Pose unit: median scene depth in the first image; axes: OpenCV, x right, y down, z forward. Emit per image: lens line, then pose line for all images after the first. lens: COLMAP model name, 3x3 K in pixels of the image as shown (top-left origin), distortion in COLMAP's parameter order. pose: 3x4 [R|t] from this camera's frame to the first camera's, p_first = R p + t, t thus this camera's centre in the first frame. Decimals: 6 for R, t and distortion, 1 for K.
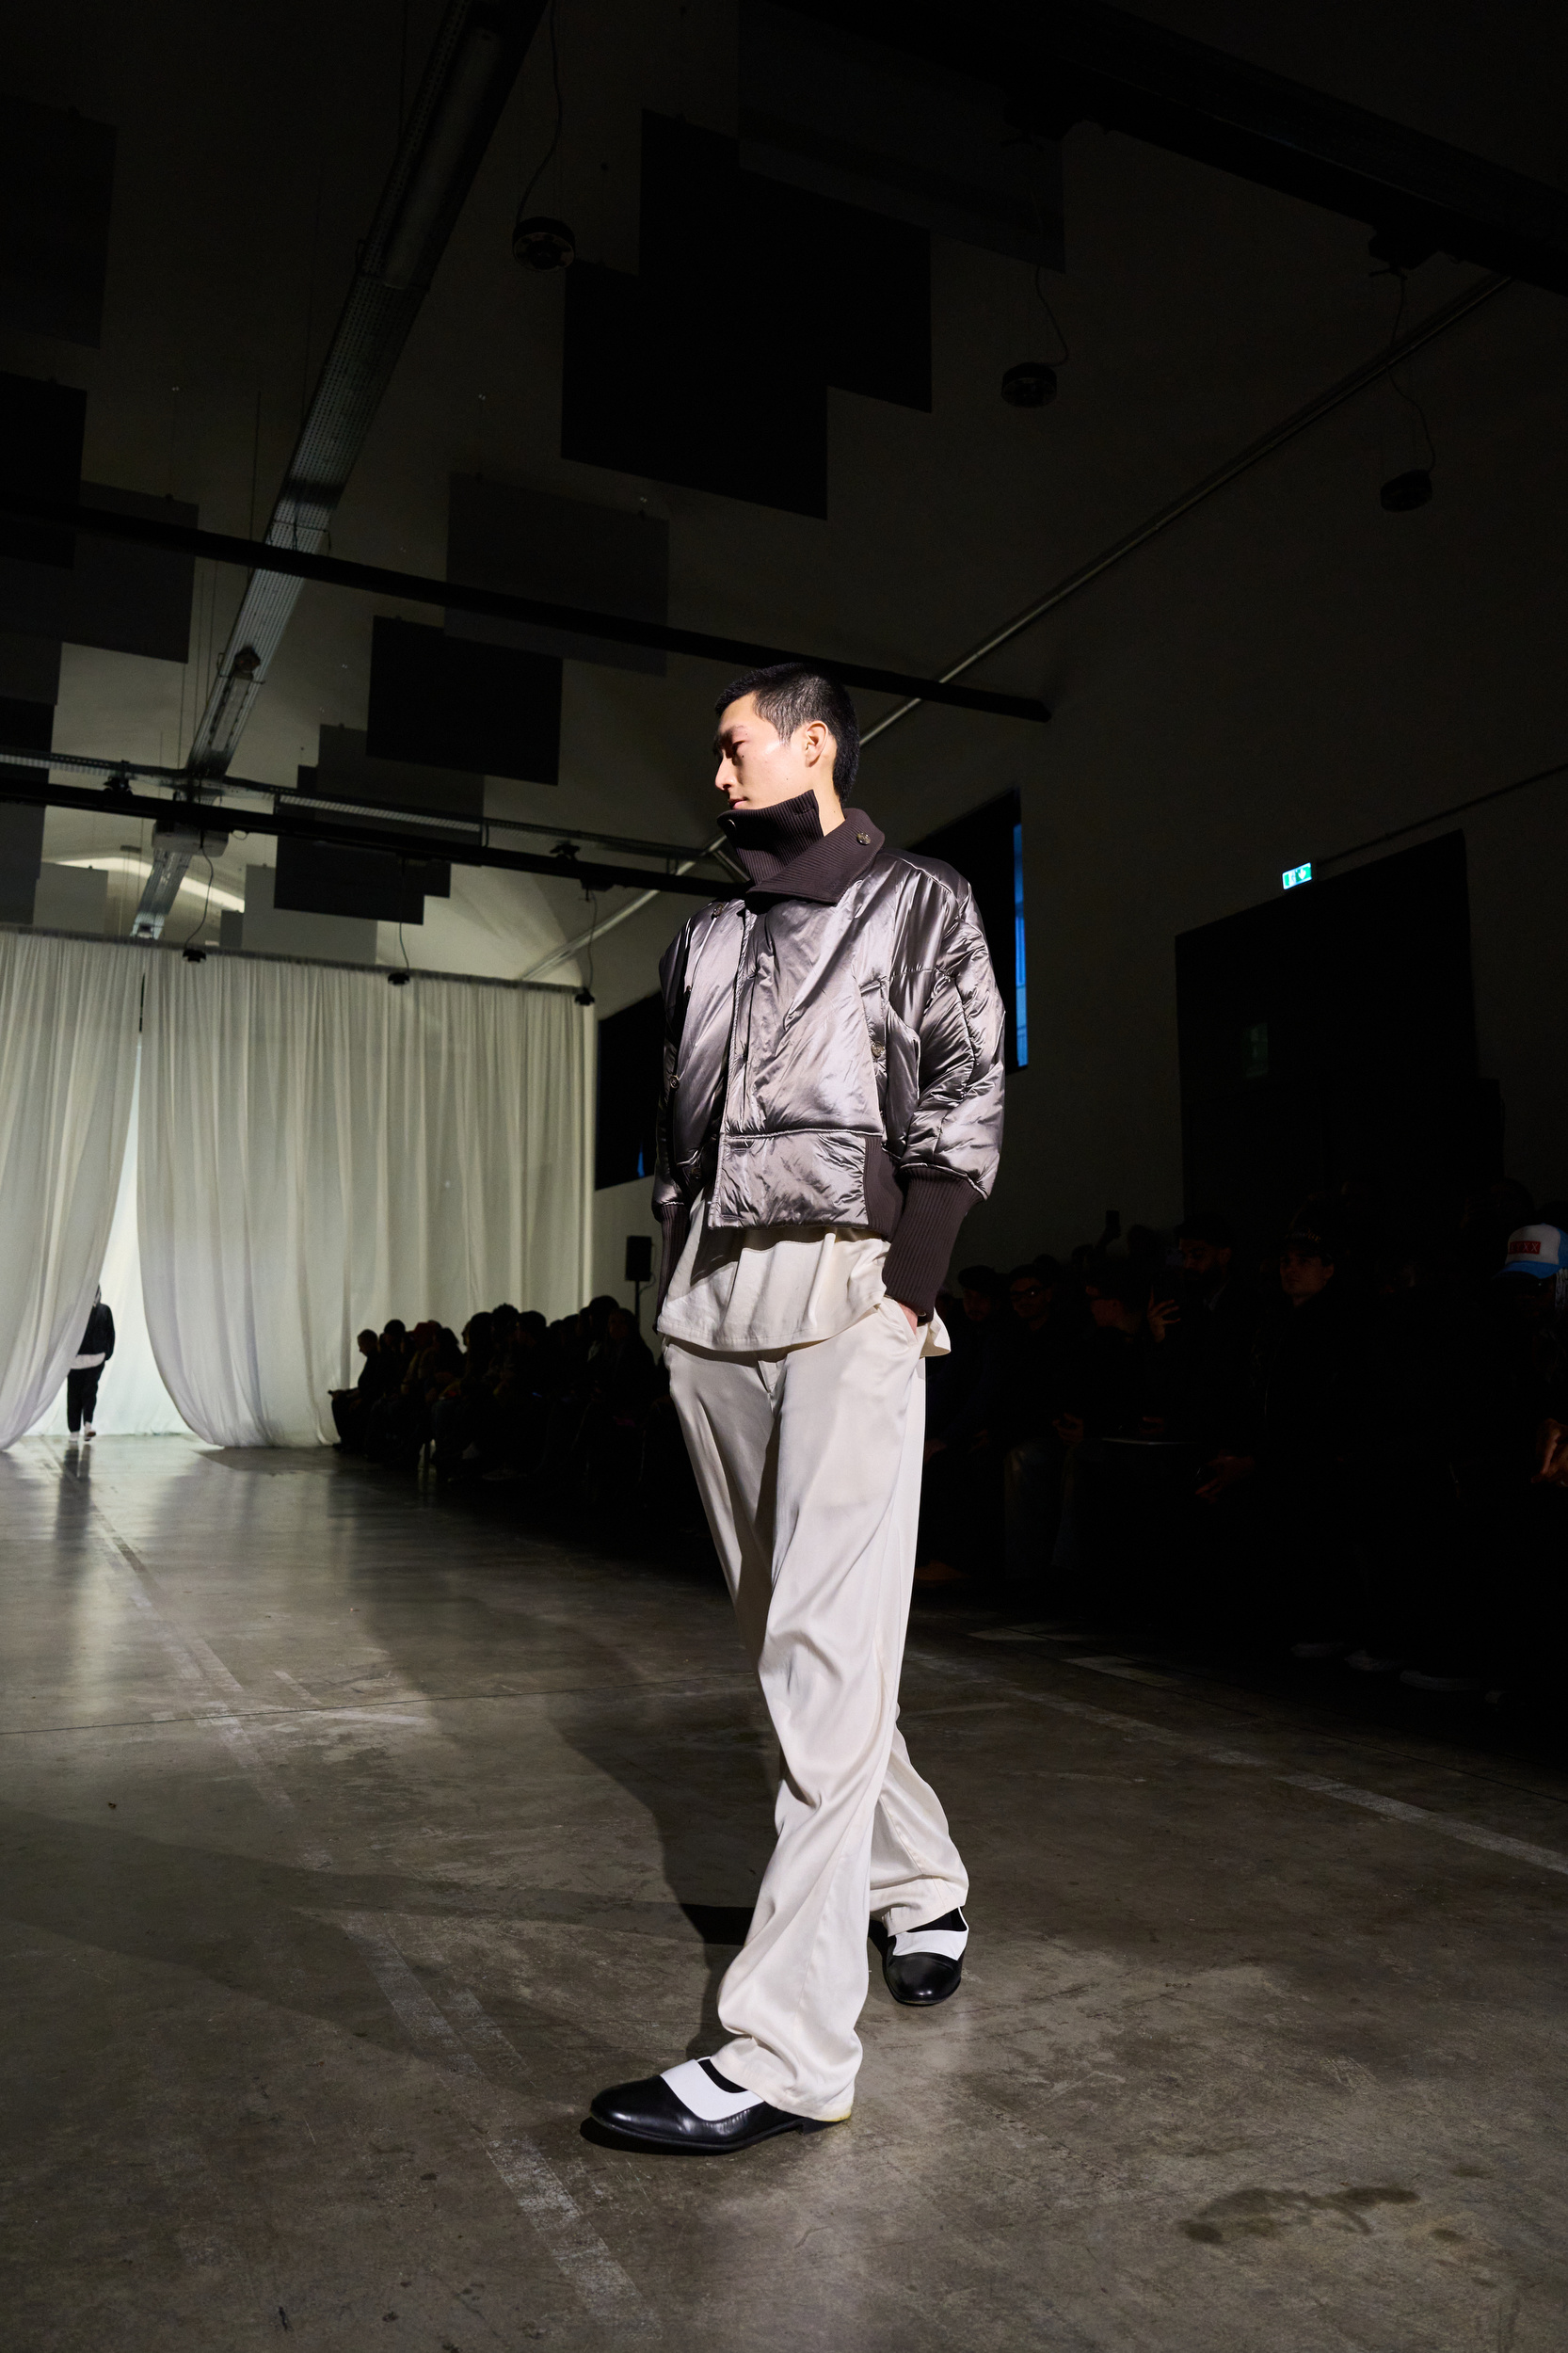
lens RADIAL K [[1577.6, 0, 783.5], [0, 1577.6, 1126.7], [0, 0, 1]] dist [-0.001032, -0.001152]
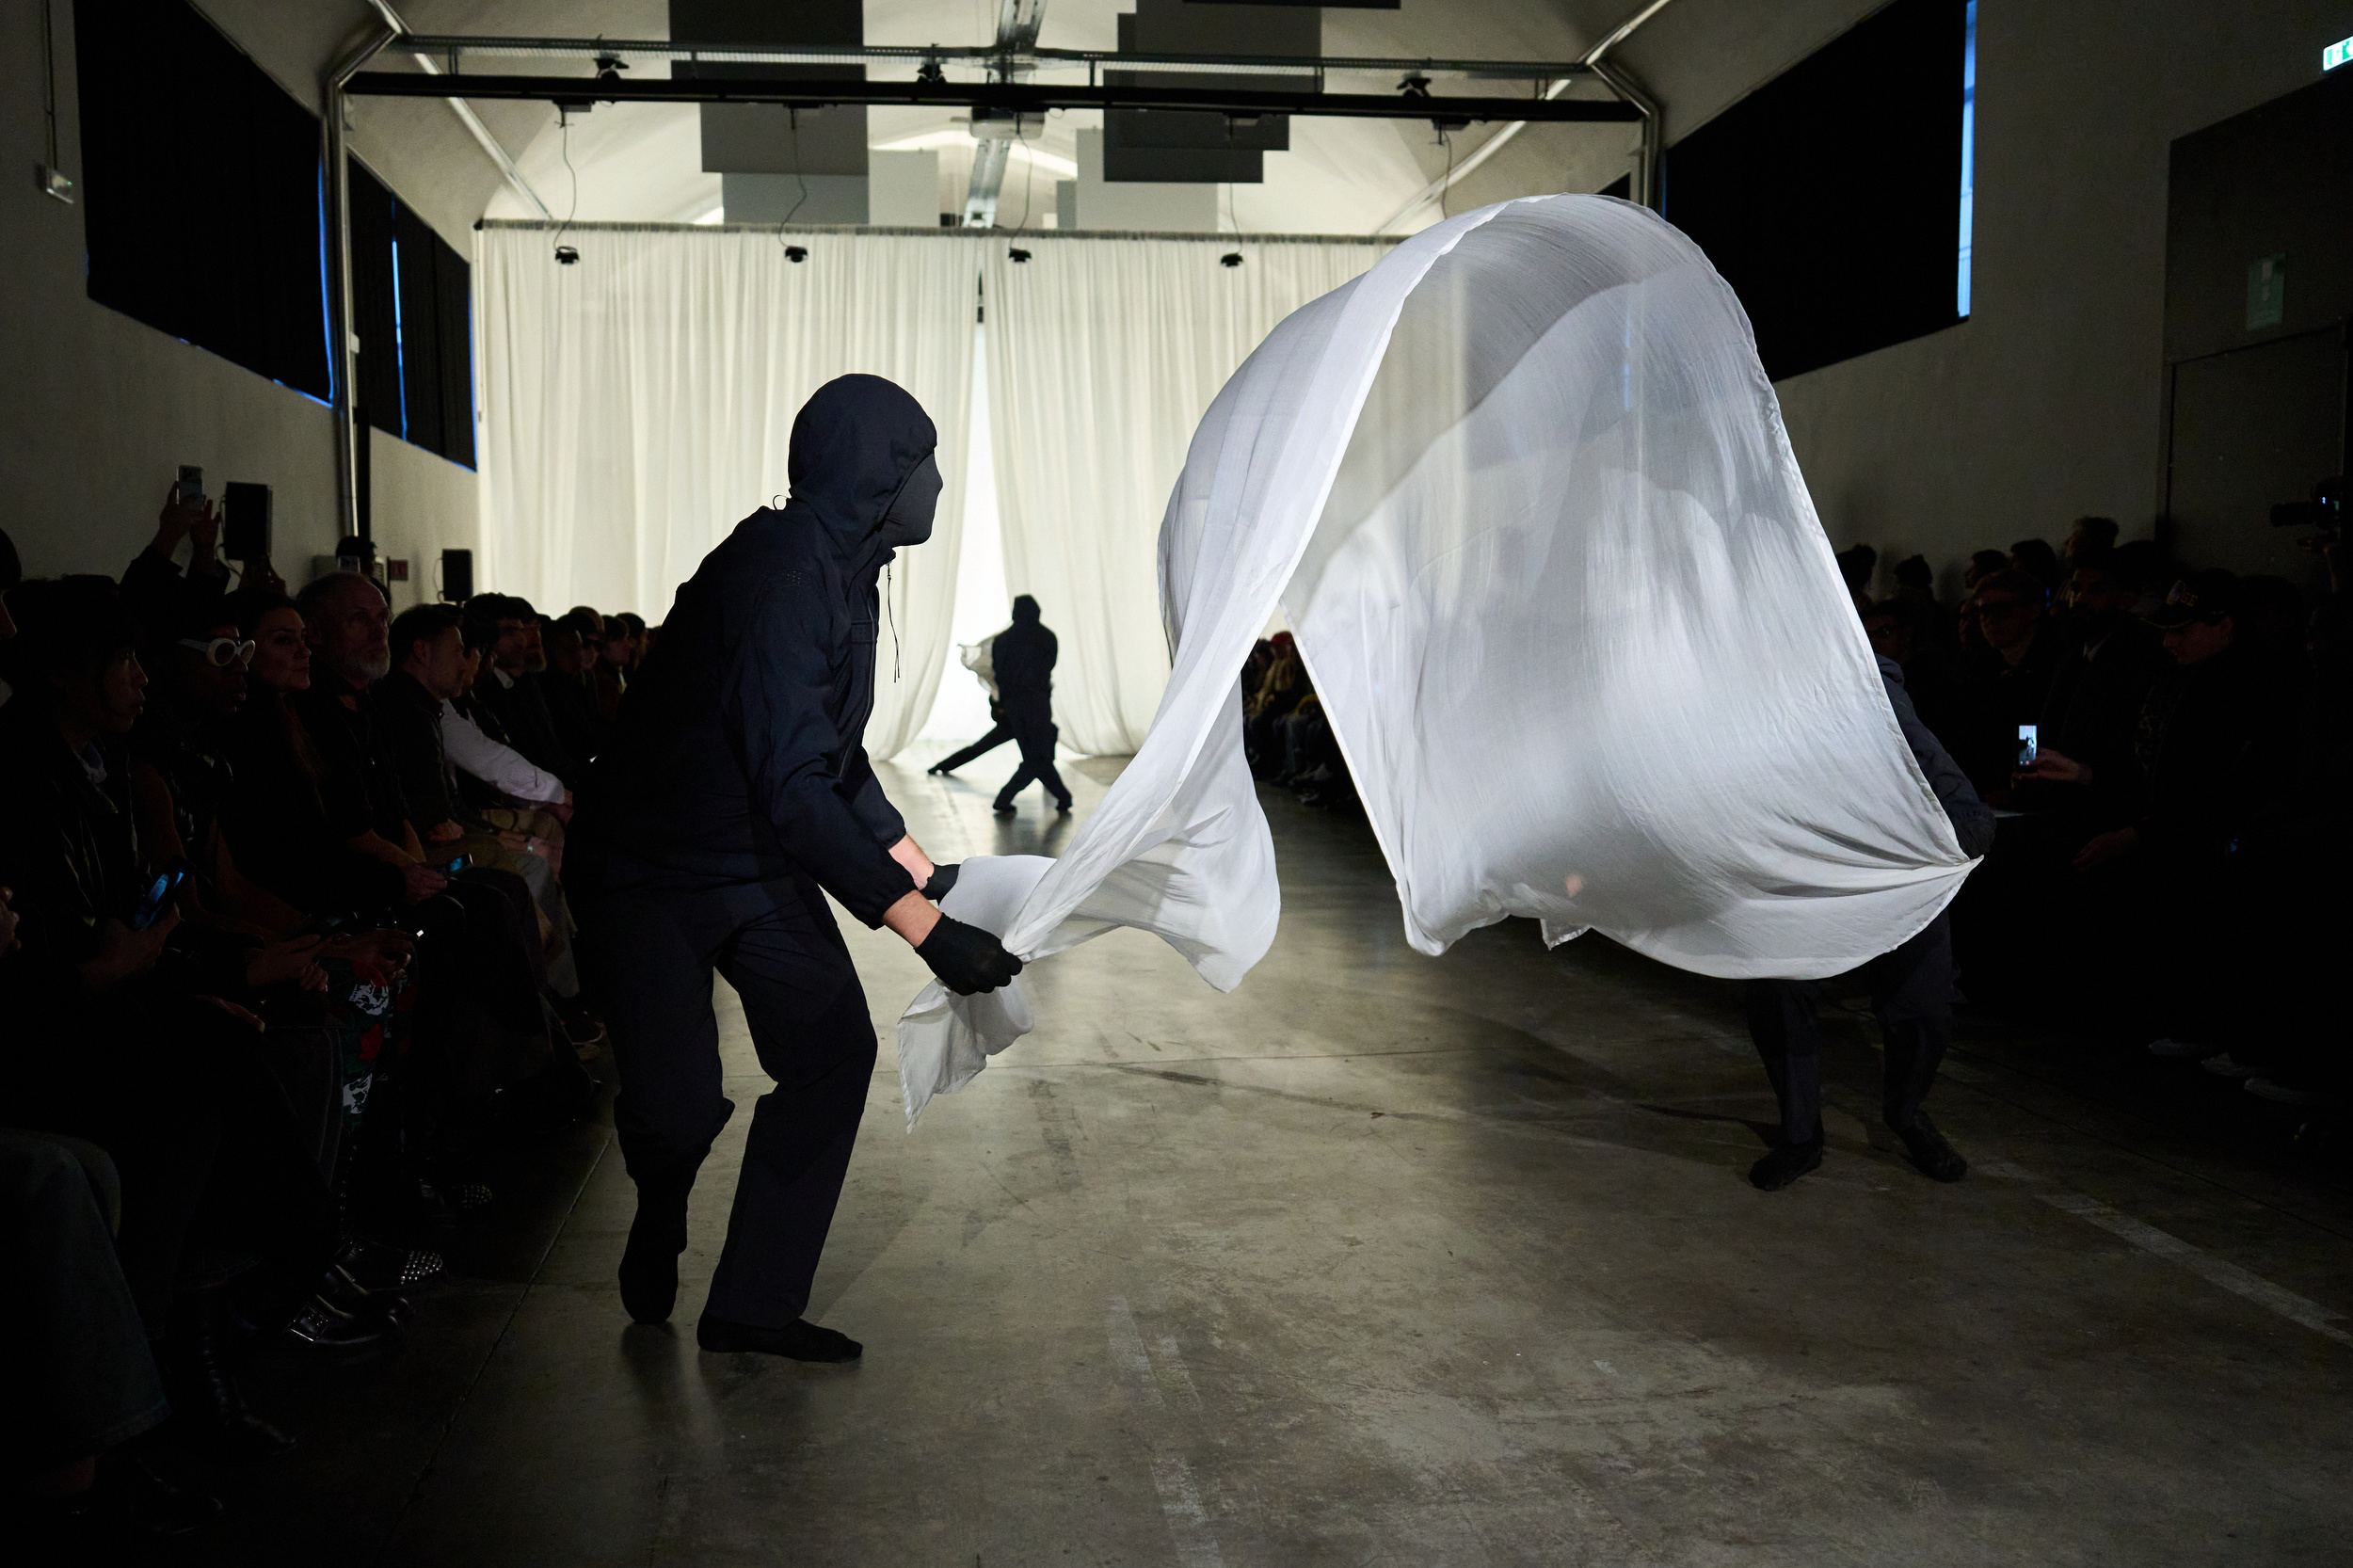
lens RADIAL K [[1768.4, 0, 1176.5], [0, 1768.4, 784.0], [0, 0, 1]] dist [-0.004015, -0.000421]
pose [[0.953843, 0.009594, -0.300153, 0.207740], [0.060405, 0.972932, 0.223057, -0.169786], [0.294169, -0.230892, 0.927445, -0.163345]]
